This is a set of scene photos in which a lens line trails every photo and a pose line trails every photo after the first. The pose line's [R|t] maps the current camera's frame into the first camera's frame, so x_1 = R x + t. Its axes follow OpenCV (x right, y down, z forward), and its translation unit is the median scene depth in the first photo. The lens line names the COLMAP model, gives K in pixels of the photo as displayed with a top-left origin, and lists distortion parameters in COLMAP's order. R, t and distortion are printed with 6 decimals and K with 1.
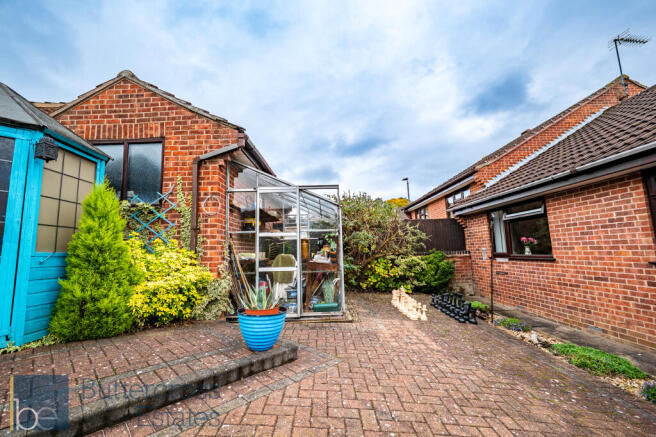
lens RADIAL K [[266.3, 0, 328.0], [0, 266.3, 218.5], [0, 0, 1]] dist [-0.010797, -0.000153]
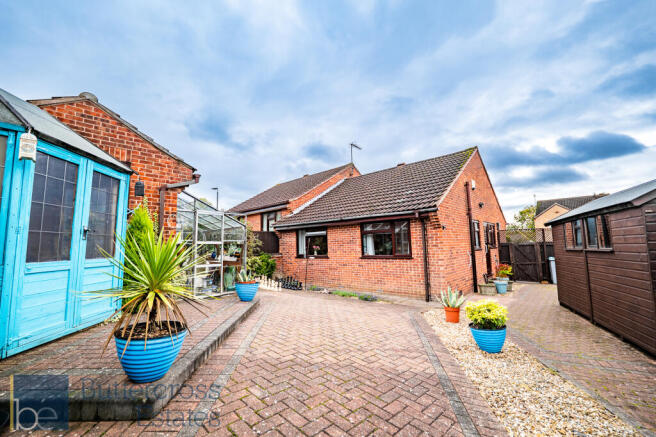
lens RADIAL K [[266.3, 0, 328.0], [0, 266.3, 218.5], [0, 0, 1]] dist [-0.010797, -0.000153]
pose [[0.682853, 0.090489, 0.724931, -0.645405], [-0.085427, 0.995382, -0.043779, -0.052985], [-0.725544, -0.032034, 0.687429, -0.402581]]
